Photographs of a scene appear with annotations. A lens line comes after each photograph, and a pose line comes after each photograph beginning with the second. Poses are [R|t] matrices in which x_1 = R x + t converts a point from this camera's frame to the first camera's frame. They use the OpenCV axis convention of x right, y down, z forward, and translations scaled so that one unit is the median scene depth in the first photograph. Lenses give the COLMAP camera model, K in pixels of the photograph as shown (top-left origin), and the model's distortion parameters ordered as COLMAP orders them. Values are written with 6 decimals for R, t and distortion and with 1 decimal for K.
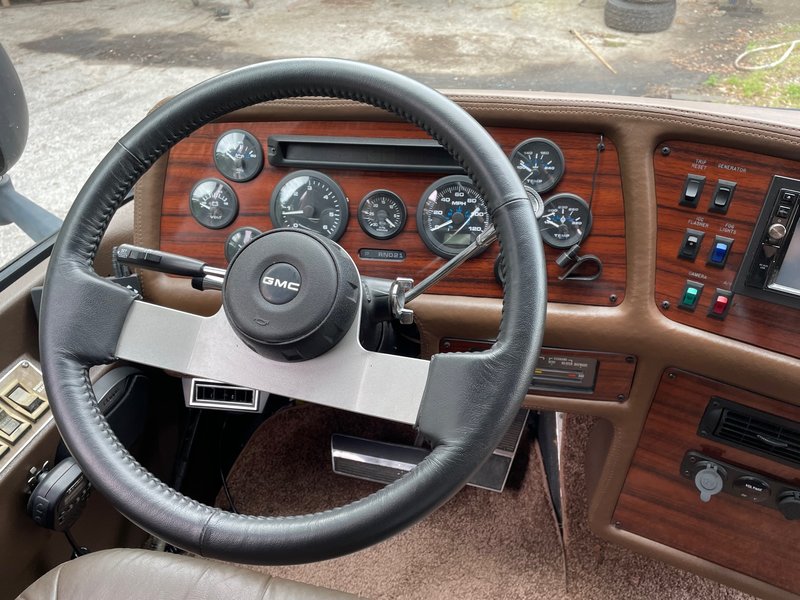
lens RADIAL K [[608.2, 0, 400.0], [0, 608.2, 300.0], [0, 0, 1]] dist [0.029999, -0.004881]
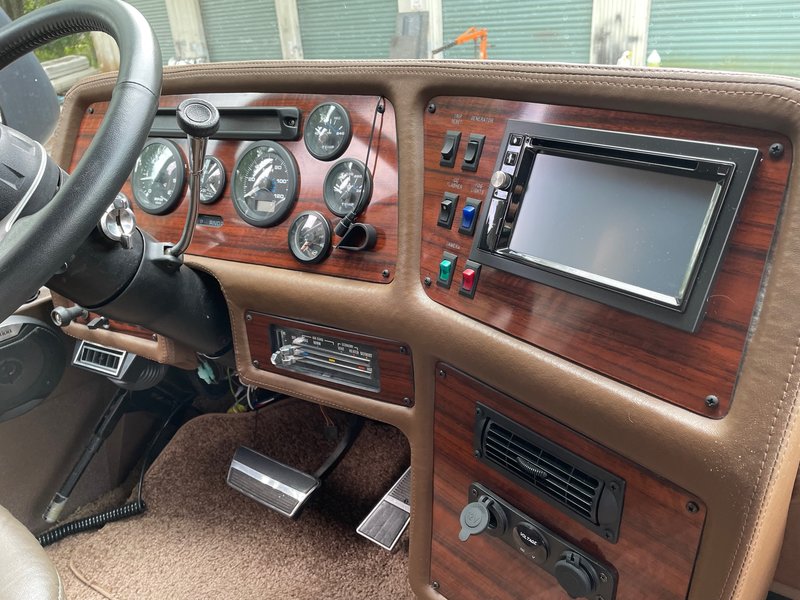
lens RADIAL K [[608.2, 0, 400.0], [0, 608.2, 300.0], [0, 0, 1]] dist [0.029999, -0.004881]
pose [[0.937212, 0.114029, -0.329591, 0.683904], [-0.178419, 0.968773, -0.172178, 0.188781], [0.299666, 0.220172, 0.928291, 0.191876]]
